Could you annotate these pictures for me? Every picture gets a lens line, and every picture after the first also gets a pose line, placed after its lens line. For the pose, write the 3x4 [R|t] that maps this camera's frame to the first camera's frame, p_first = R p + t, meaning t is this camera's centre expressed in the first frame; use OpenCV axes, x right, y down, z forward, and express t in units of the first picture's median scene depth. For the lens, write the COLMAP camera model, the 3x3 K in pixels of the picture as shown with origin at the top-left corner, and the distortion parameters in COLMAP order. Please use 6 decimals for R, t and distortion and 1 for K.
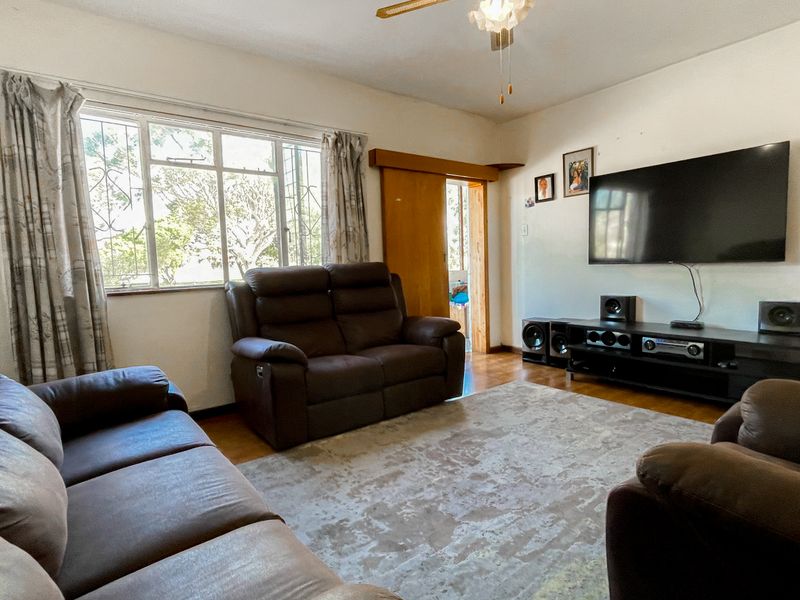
lens RADIAL K [[435.1, 0, 400.0], [0, 435.1, 300.0], [0, 0, 1]] dist [0.002093, 0.000144]
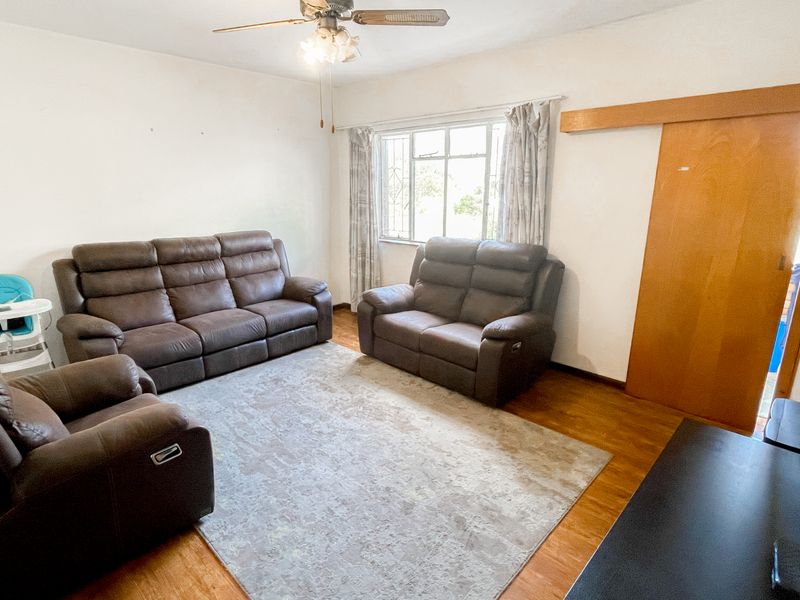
lens RADIAL K [[435.1, 0, 400.0], [0, 435.1, 300.0], [0, 0, 1]] dist [0.002093, 0.000144]
pose [[0.146341, 0.284965, -0.947301, 1.010130], [-0.087725, 0.957576, 0.274504, -0.253360], [0.985337, 0.042930, 0.165131, 0.703599]]
